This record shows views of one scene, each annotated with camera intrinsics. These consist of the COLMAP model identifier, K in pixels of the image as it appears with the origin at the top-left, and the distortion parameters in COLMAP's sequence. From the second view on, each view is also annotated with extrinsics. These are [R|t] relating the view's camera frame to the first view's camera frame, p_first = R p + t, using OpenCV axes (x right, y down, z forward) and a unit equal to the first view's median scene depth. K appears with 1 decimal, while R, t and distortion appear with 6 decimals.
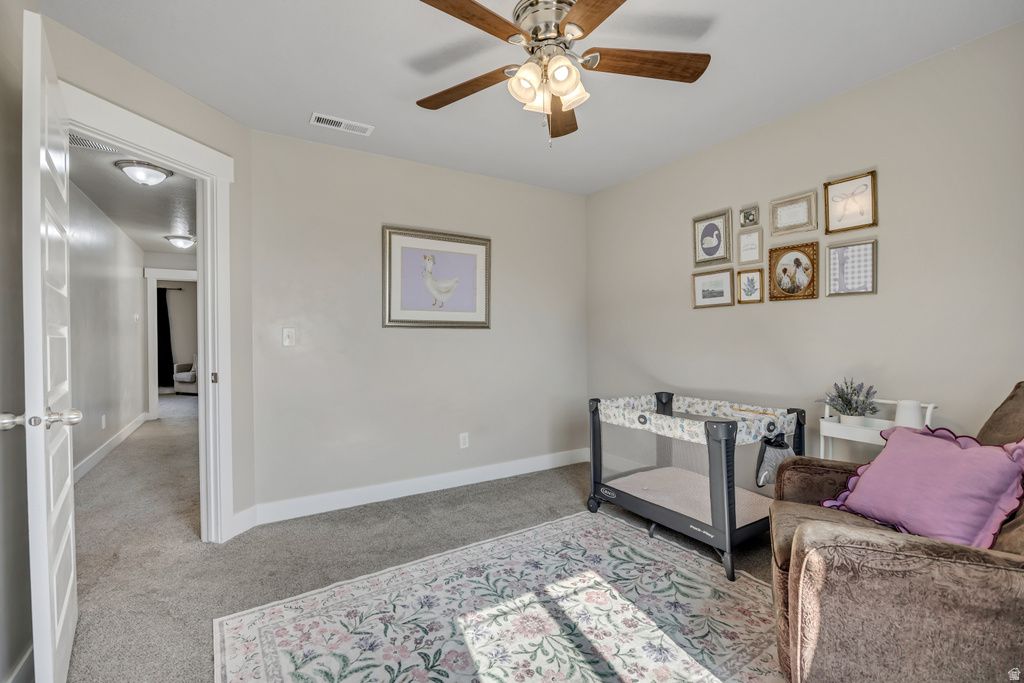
lens RADIAL K [[457.3, 0, 510.3], [0, 457.3, 339.4], [0, 0, 1]] dist [-0.011412, 0.000633]
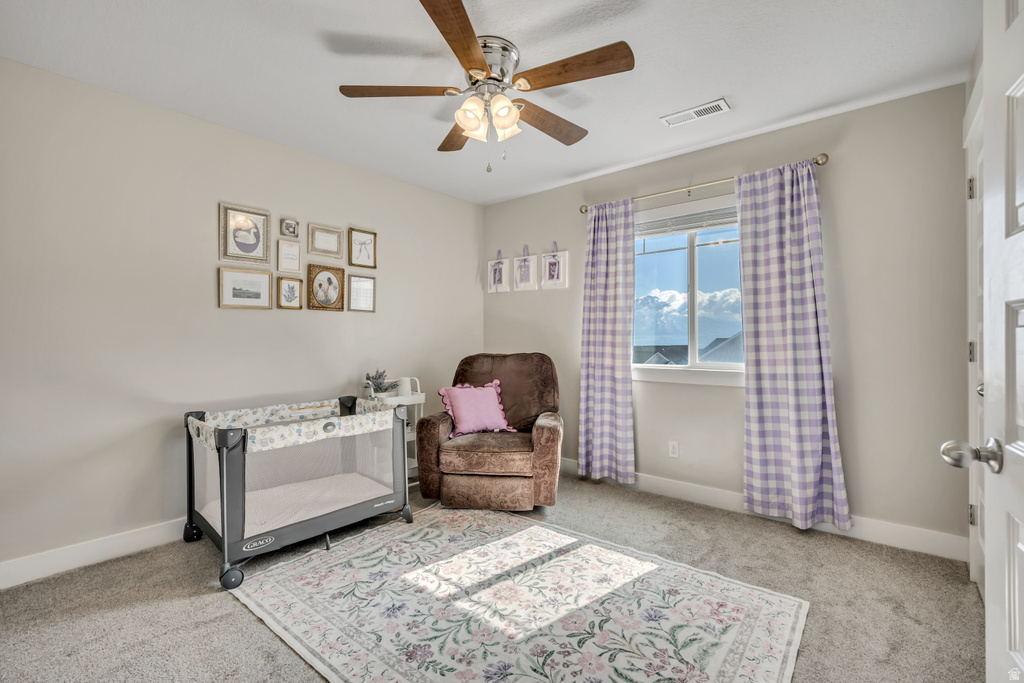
lens RADIAL K [[457.3, 0, 509.1], [0, 457.3, 339.2], [0, 0, 1]] dist [-0.011412, 0.000633]
pose [[-0.318058, 0.011820, 0.947998, -0.806927], [0.011030, 0.999901, -0.008767, 0.007843], [-0.948007, 0.007668, -0.318156, 1.058963]]
